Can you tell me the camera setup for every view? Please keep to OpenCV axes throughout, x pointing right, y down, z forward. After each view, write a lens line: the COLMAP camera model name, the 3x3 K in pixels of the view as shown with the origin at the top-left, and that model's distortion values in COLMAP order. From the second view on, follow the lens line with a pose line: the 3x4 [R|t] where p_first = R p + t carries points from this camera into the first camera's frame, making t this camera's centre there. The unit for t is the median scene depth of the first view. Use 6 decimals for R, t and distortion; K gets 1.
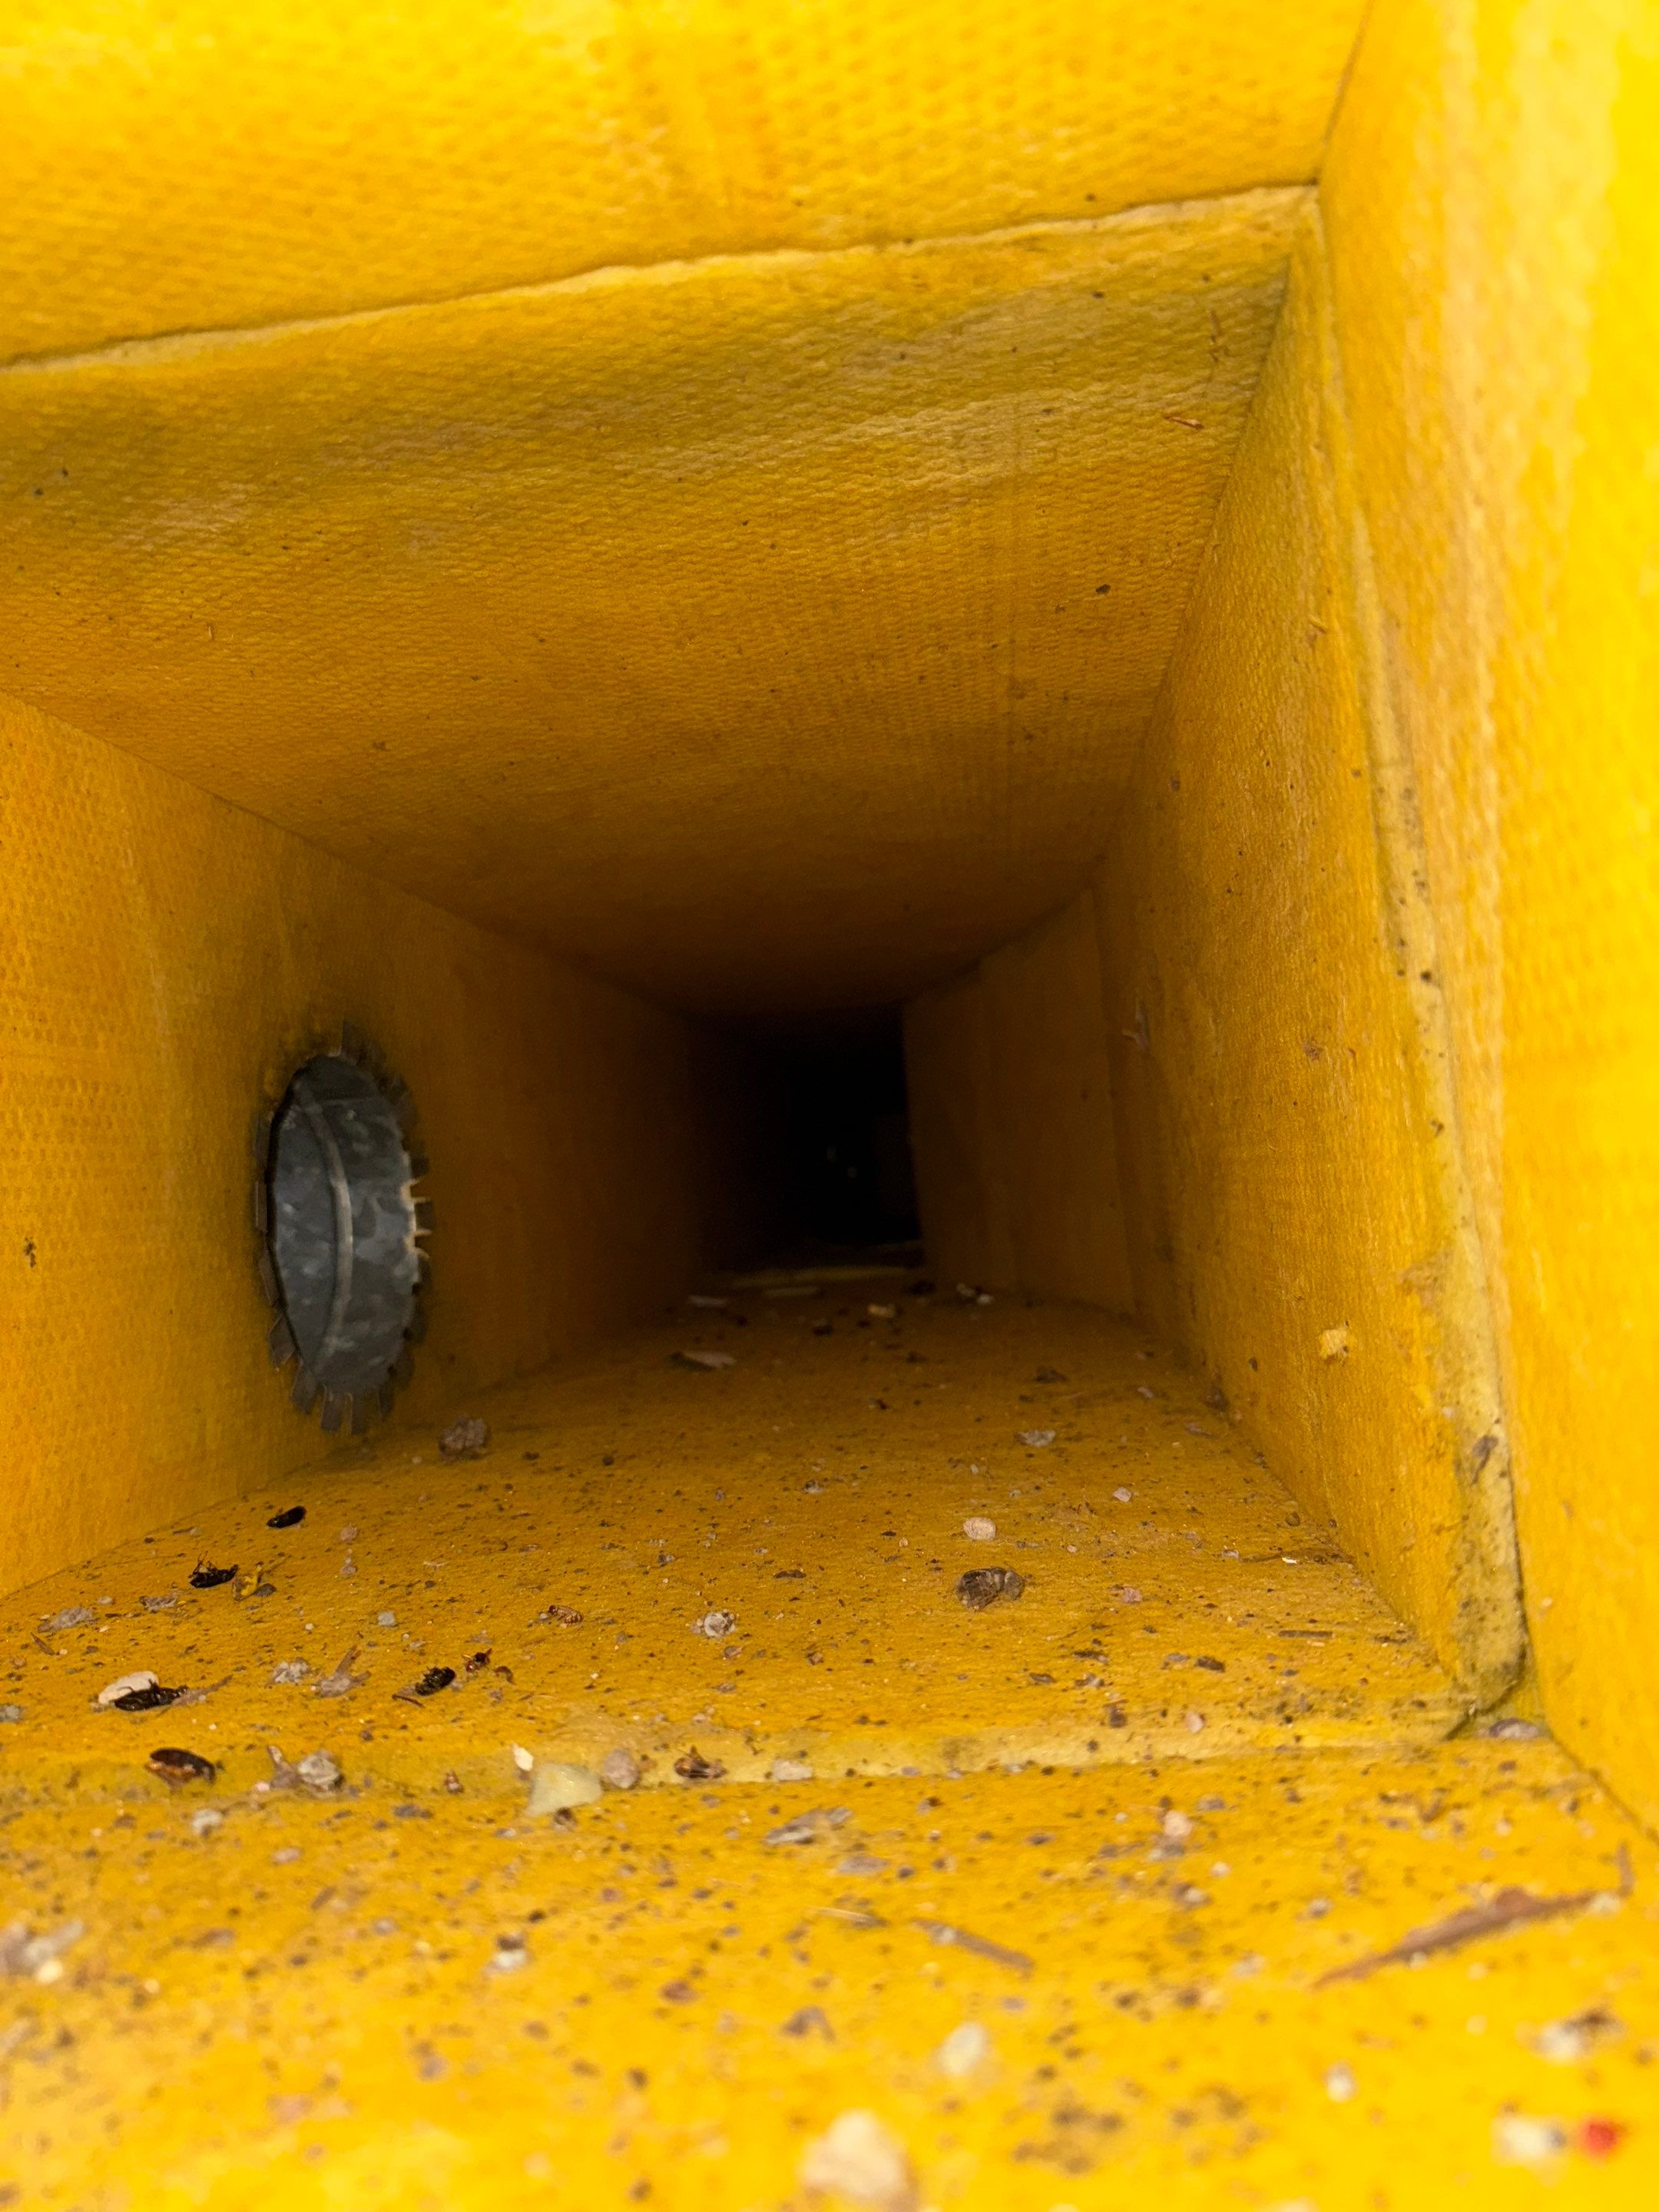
lens RADIAL K [[882.6, 0, 829.5], [0, 882.6, 1106.0], [0, 0, 1]] dist [0.020750, -0.012443]
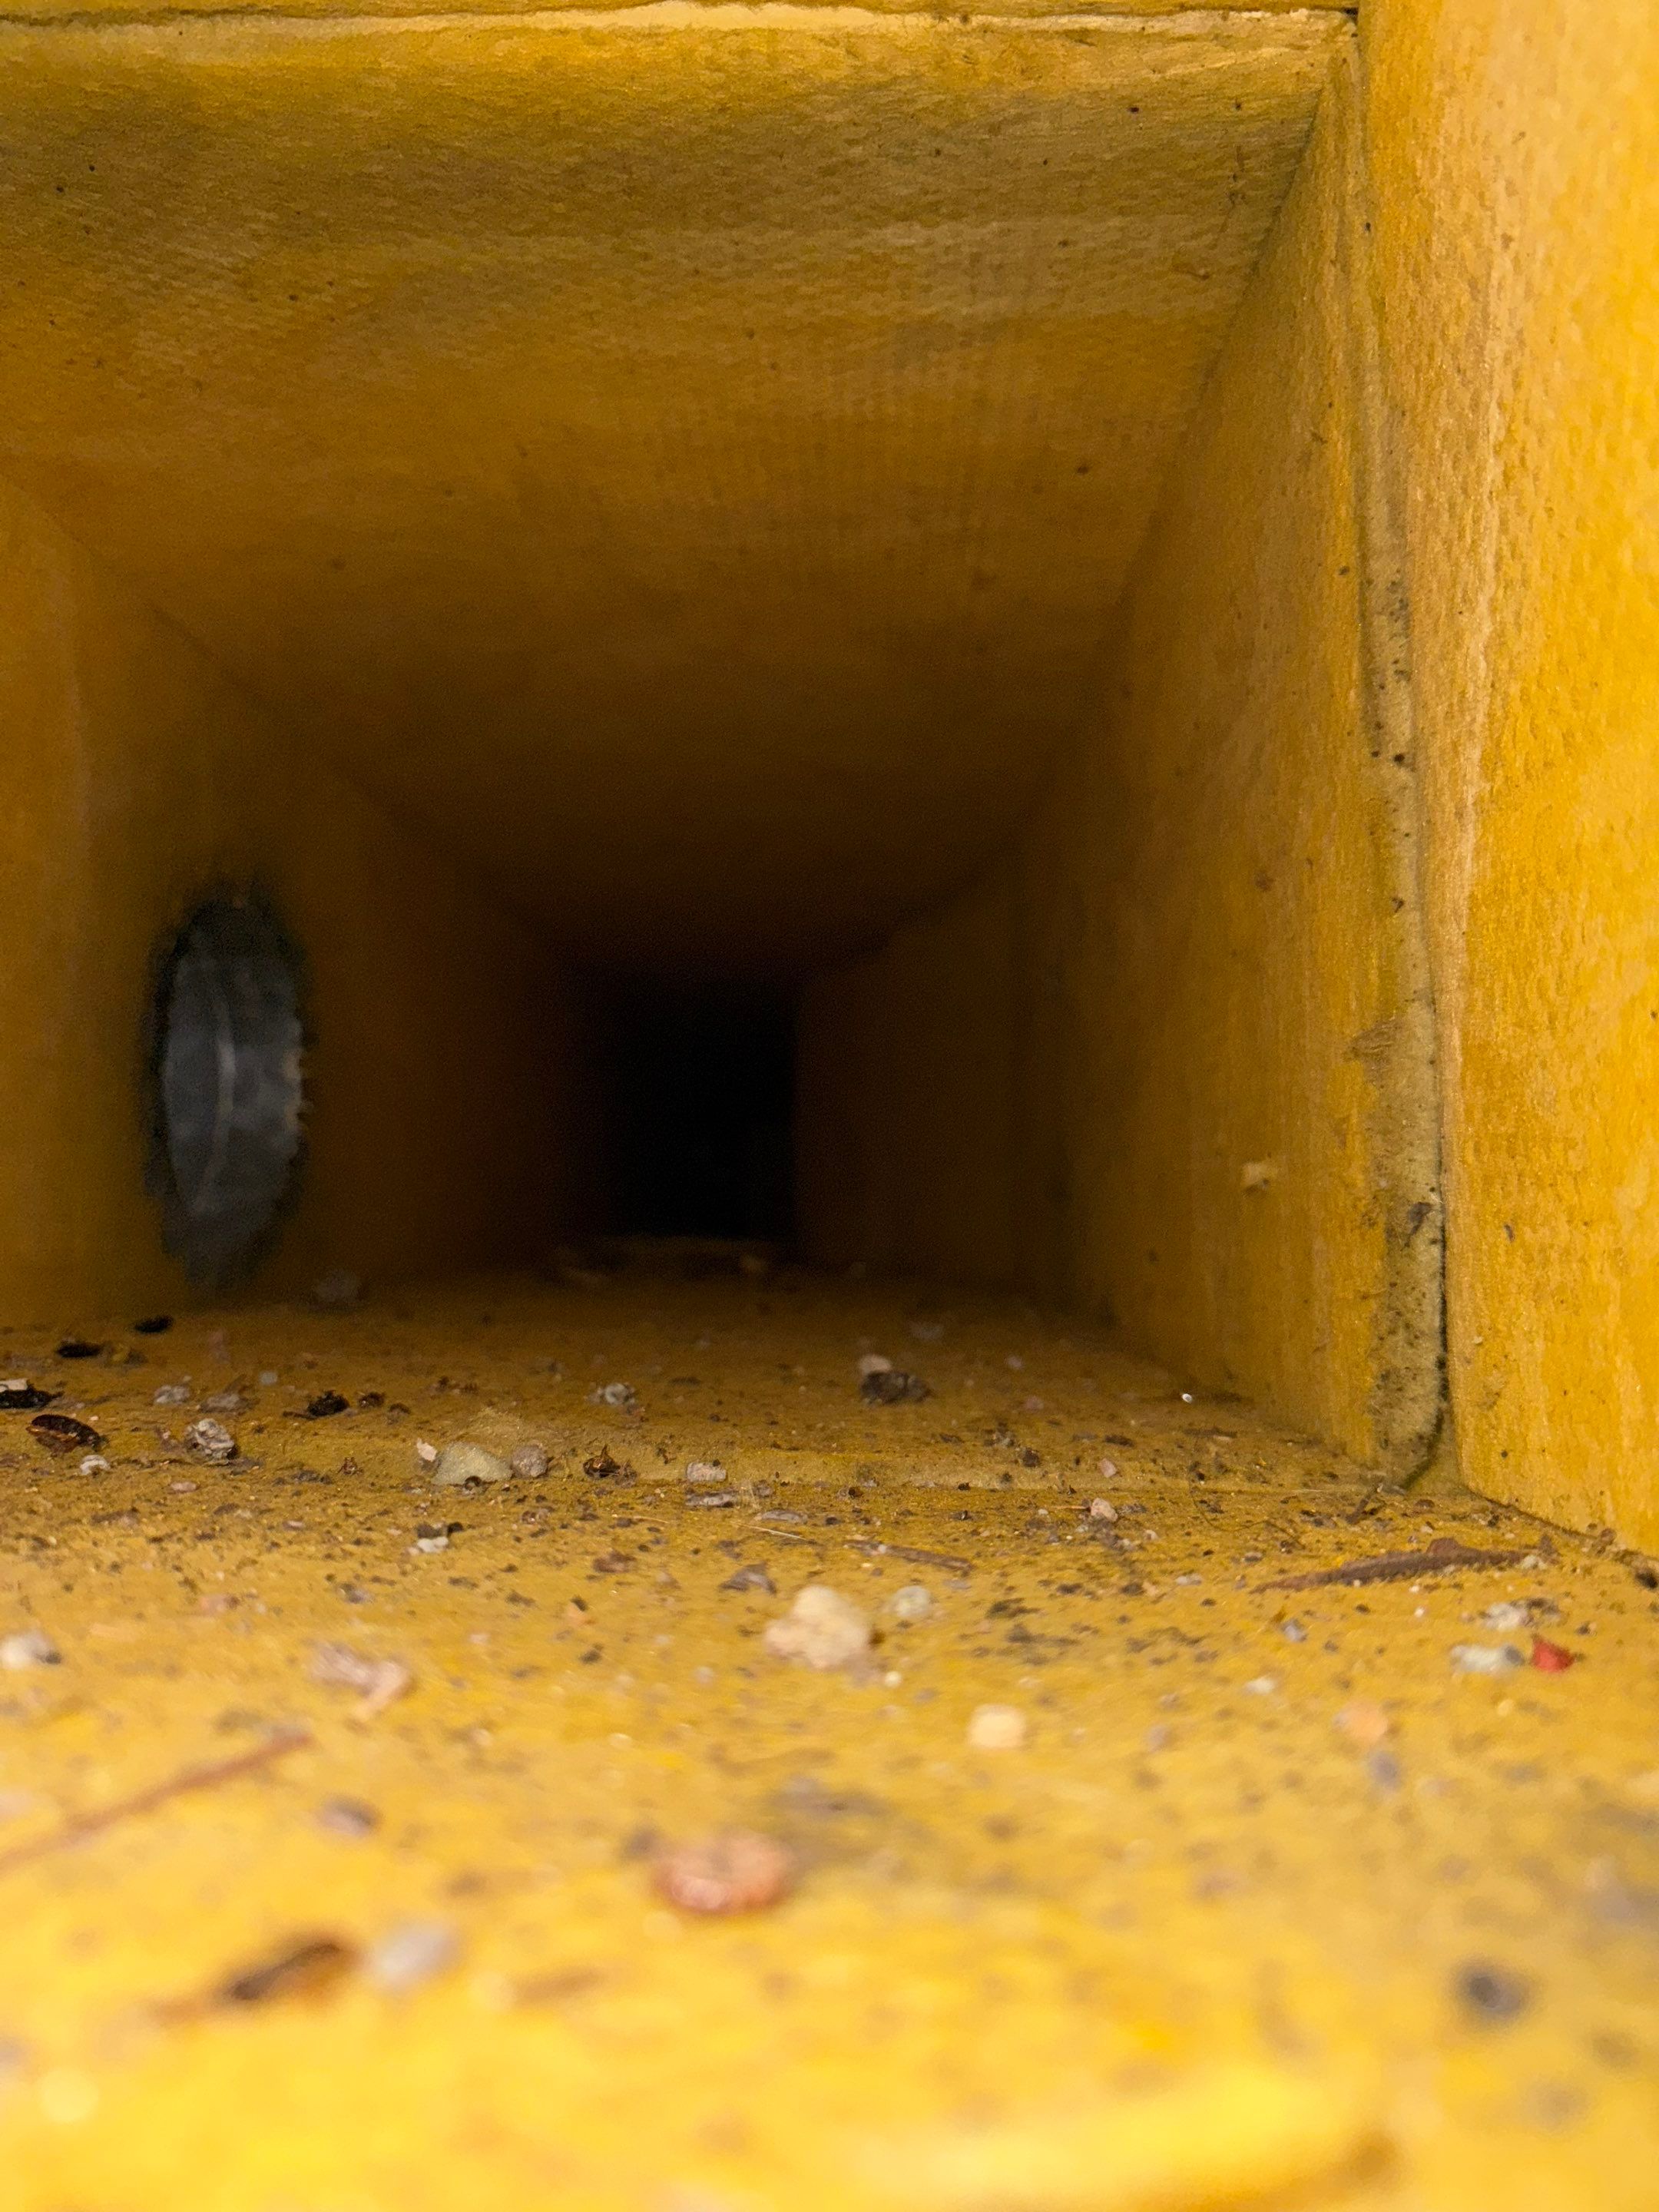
lens RADIAL K [[898.2, 0, 721.7], [0, 898.2, 1104.8], [0, 0, 1]] dist [0.015691, -0.007726]
pose [[0.994006, 0.105710, 0.027869, -0.077332], [-0.104877, 0.994037, -0.029841, 0.301904], [-0.030857, 0.026739, 0.999166, -0.007541]]
